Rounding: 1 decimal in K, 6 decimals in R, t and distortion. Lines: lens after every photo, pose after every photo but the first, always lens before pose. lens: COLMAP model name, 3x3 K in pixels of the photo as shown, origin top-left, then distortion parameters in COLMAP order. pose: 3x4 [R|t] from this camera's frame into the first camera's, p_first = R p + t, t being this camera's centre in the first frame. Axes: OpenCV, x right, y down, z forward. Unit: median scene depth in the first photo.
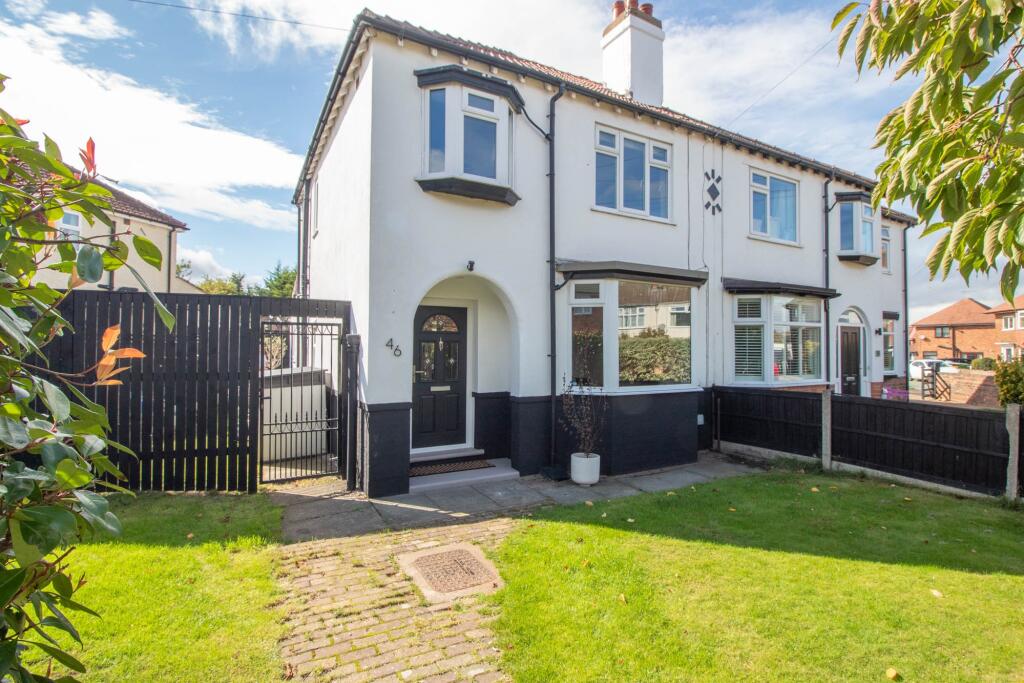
lens RADIAL K [[484.2, 0, 512.0], [0, 484.2, 341.5], [0, 0, 1]] dist [0.000042, -0.014299]
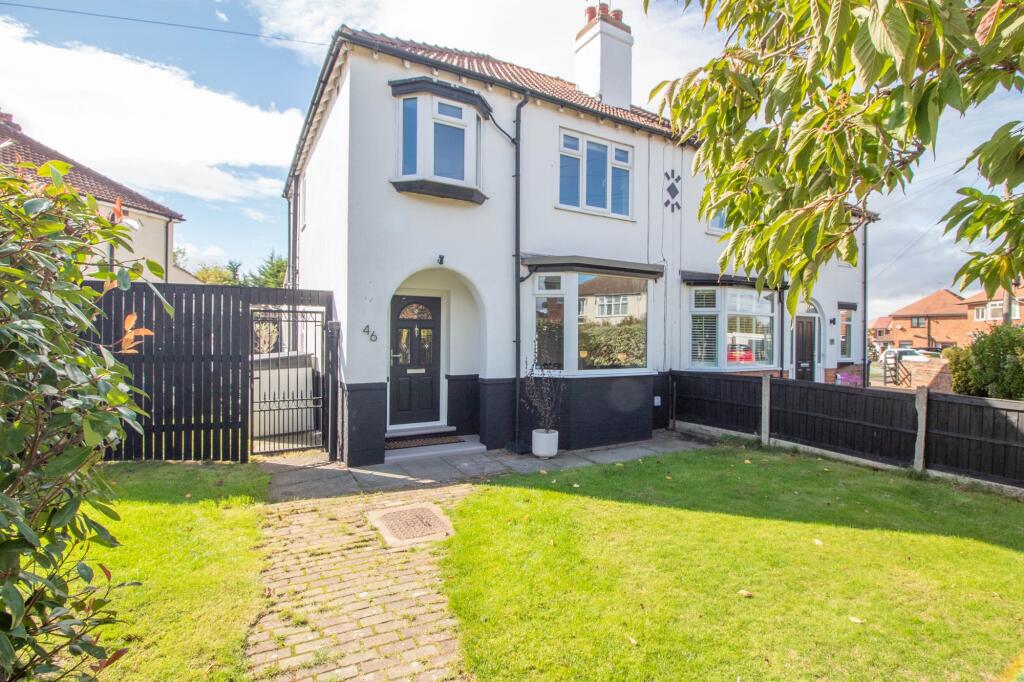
lens RADIAL K [[480.0, 0, 512.0], [0, 480.0, 341.0], [0, 0, 1]] dist [-0.001303, -0.014031]
pose [[0.999962, 0.004379, 0.007568, 0.065485], [-0.004559, 0.999702, 0.023990, 0.001966], [-0.007461, -0.024023, 0.999684, -0.093881]]
